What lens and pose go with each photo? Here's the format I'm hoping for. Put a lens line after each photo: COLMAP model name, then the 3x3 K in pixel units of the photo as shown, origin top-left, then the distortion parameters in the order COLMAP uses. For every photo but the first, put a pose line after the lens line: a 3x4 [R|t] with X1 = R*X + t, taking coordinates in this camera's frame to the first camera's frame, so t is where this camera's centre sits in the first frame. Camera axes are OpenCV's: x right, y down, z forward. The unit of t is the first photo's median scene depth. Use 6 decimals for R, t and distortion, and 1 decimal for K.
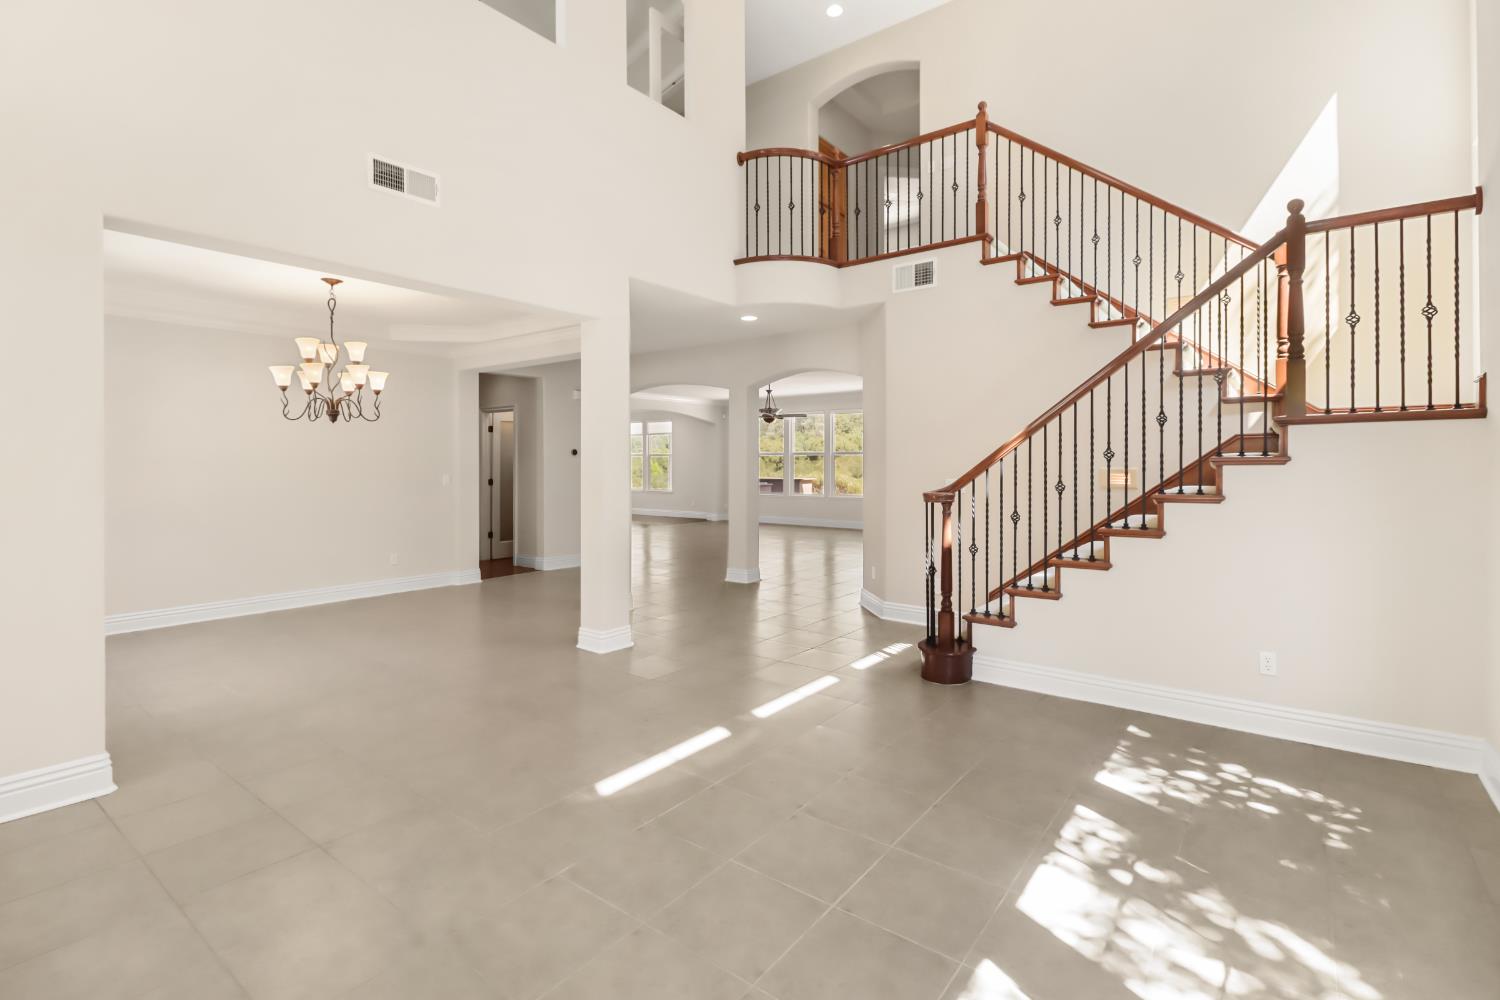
lens RADIAL K [[694.4, 0, 756.4], [0, 694.4, 461.3], [0, 0, 1]] dist [0.002050, -0.000234]
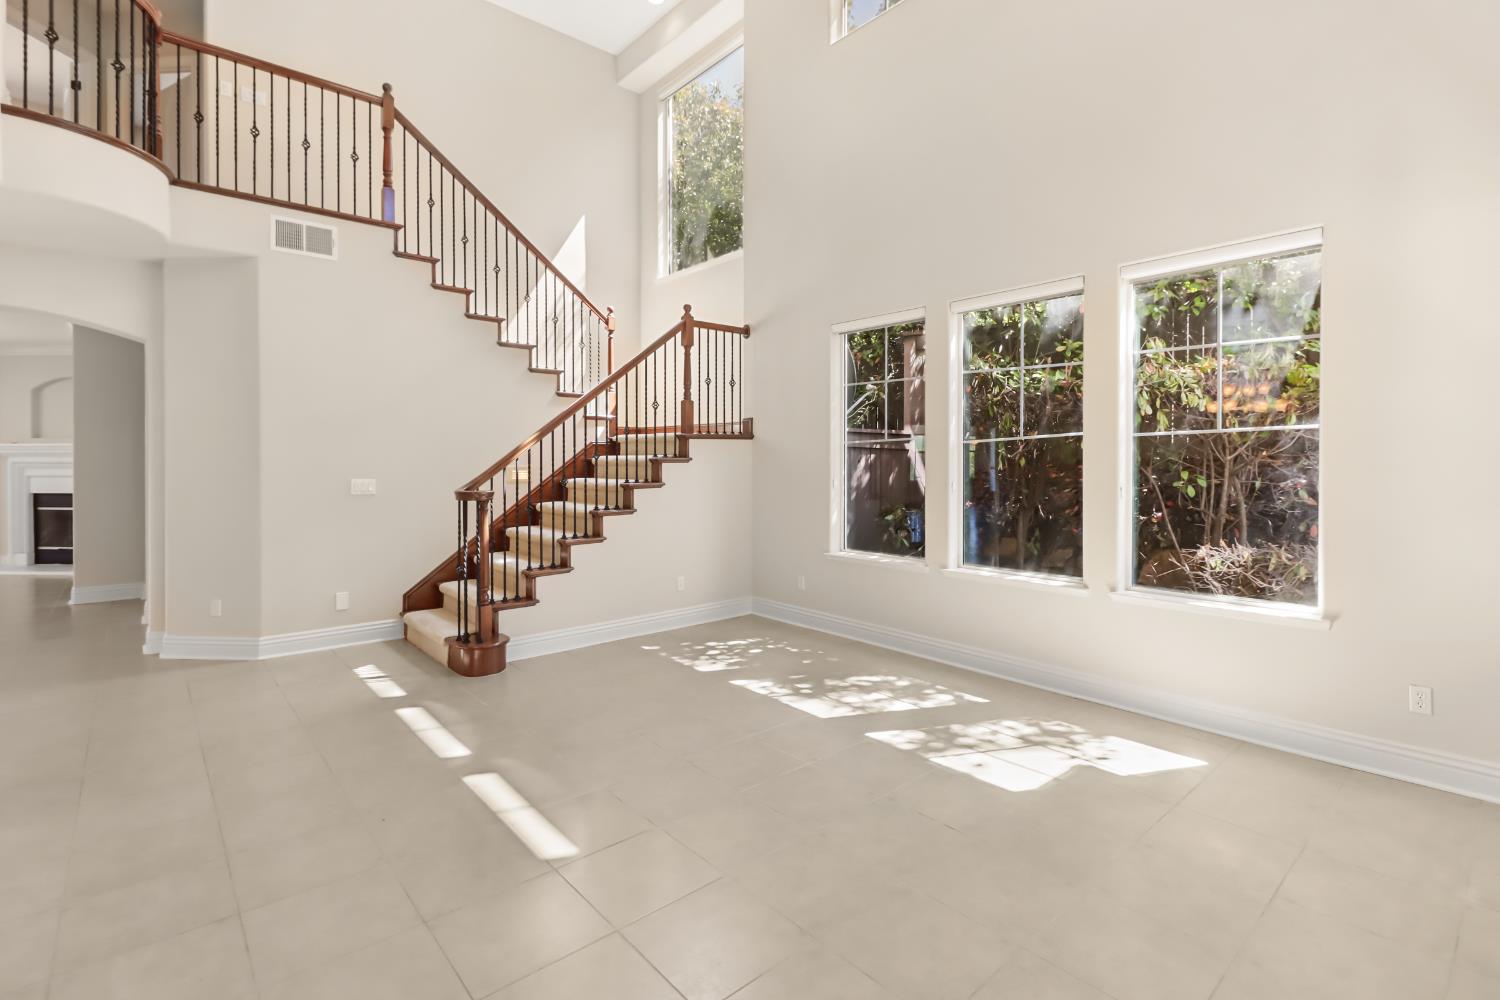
lens RADIAL K [[694.4, 0, 756.4], [0, 694.4, 461.3], [0, 0, 1]] dist [0.002050, -0.000234]
pose [[0.200684, -0.000637, 0.979656, -0.957990], [-0.002661, 0.999996, 0.001195, -0.000835], [-0.979652, -0.002847, 0.200682, 0.580948]]
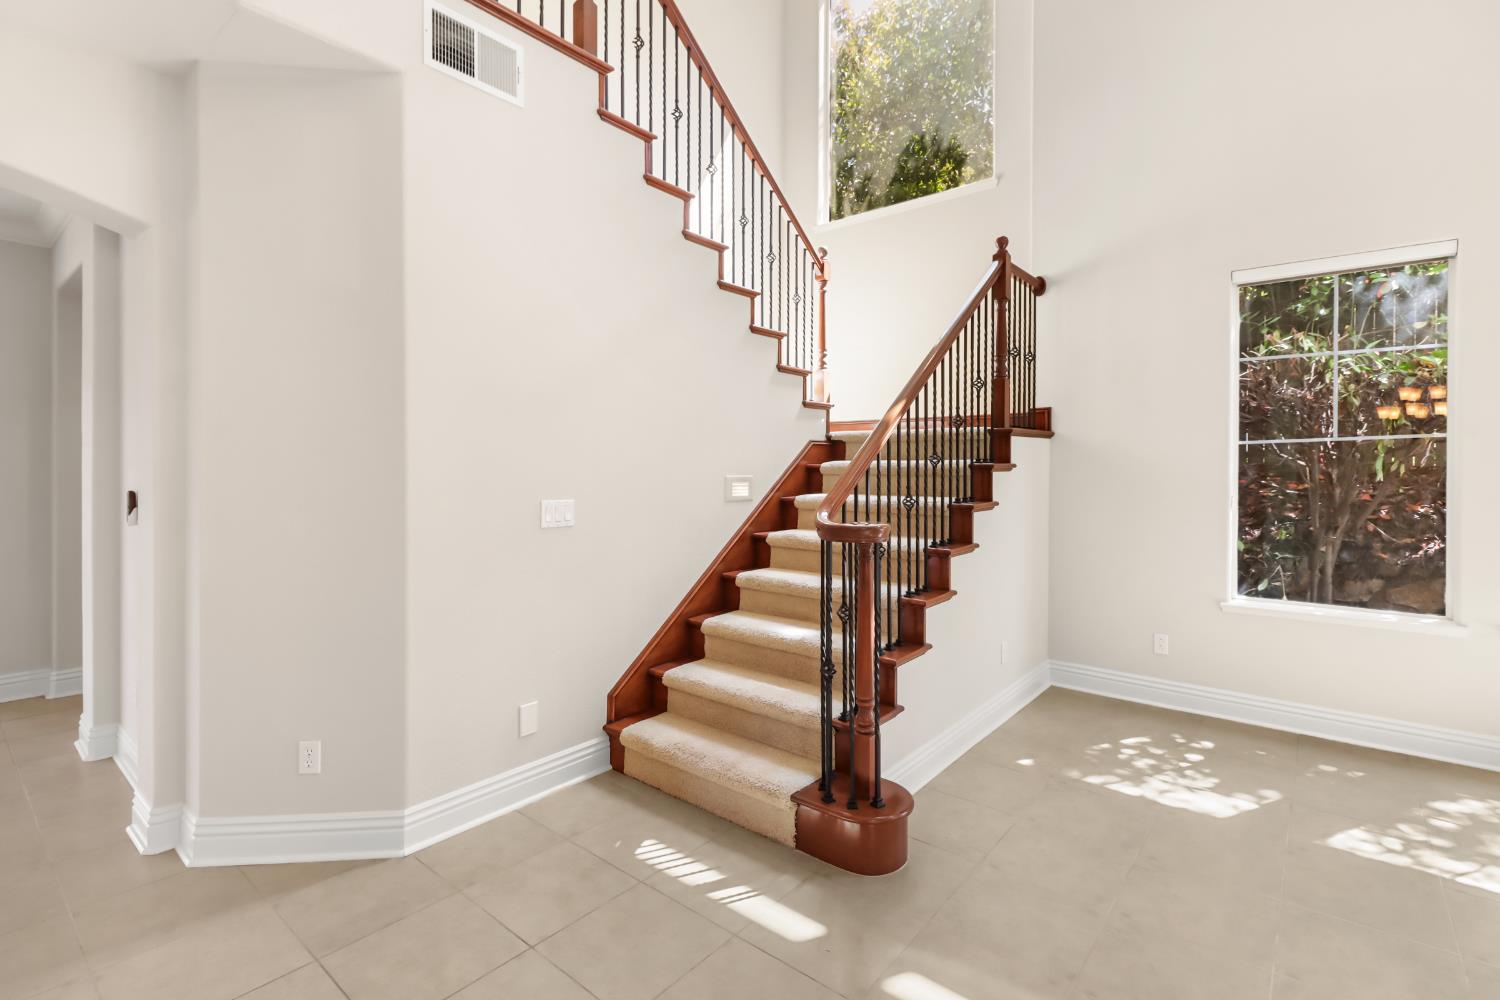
lens RADIAL K [[683.1, 0, 756.1], [0, 683.1, 466.2], [0, 0, 1]] dist [-0.028261, 0.000038]
pose [[0.038441, 0.001729, 0.999259, -0.415203], [-0.004189, 0.999990, -0.001569, 0.001681], [-0.999252, -0.004126, 0.038448, 1.554563]]
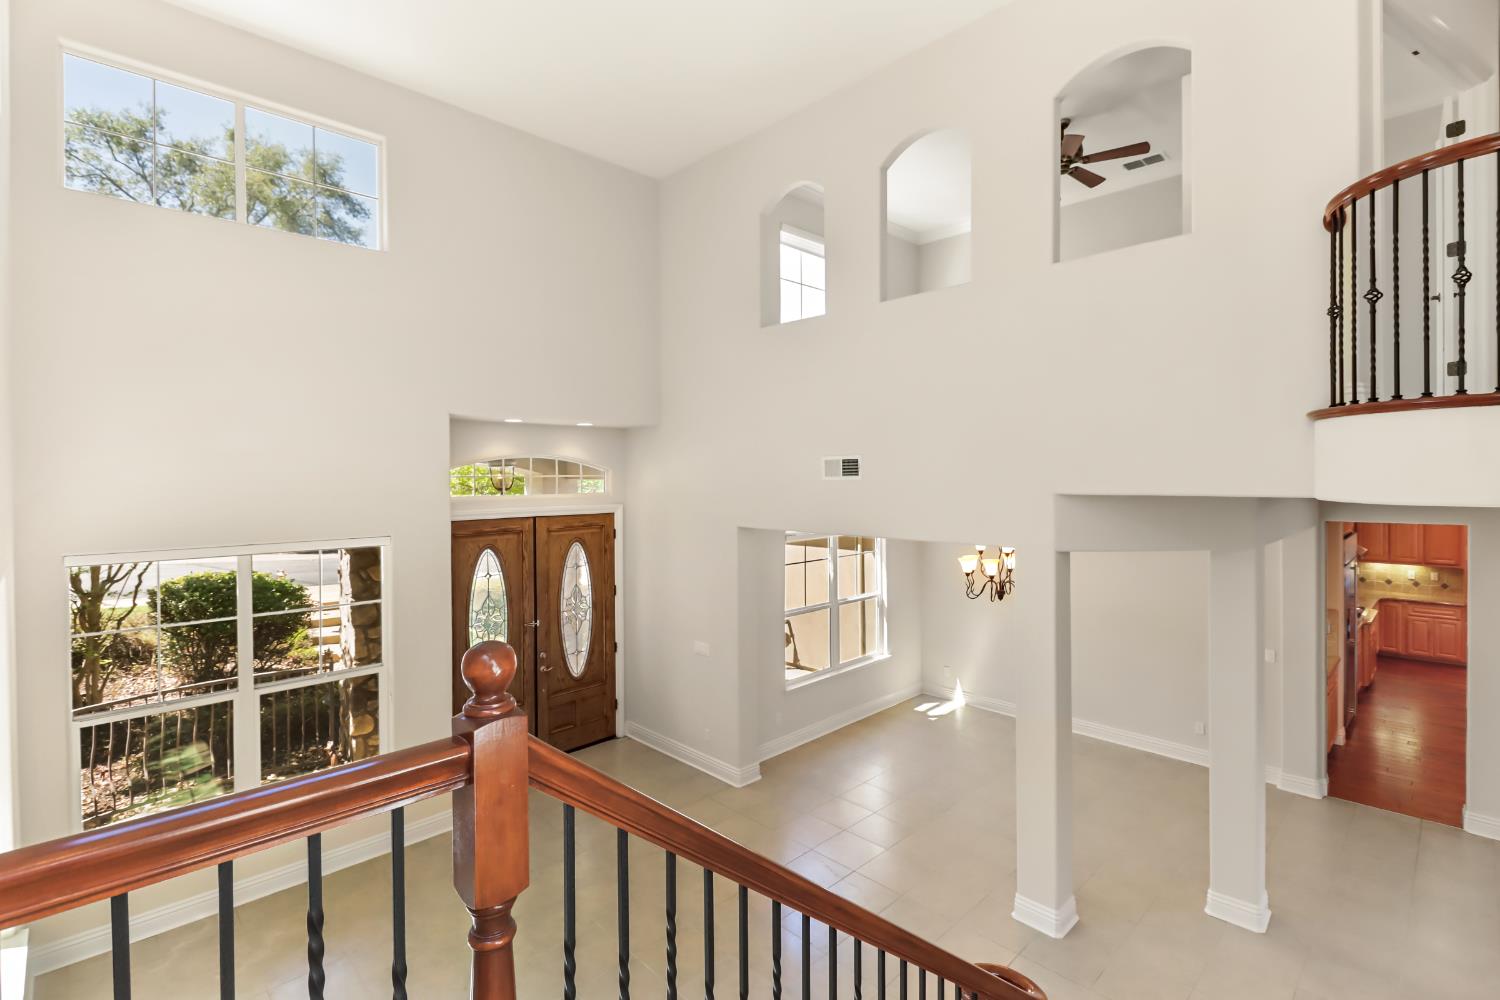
lens RADIAL K [[696.2, 0, 757.0], [0, 696.2, 471.8], [0, 0, 1]] dist [0.001392, 0.000119]
pose [[-0.148246, 0.001253, -0.988950, 1.203010], [0.007930, 0.999969, 0.000078, -0.512084], [0.988919, -0.007831, -0.148251, 1.335162]]
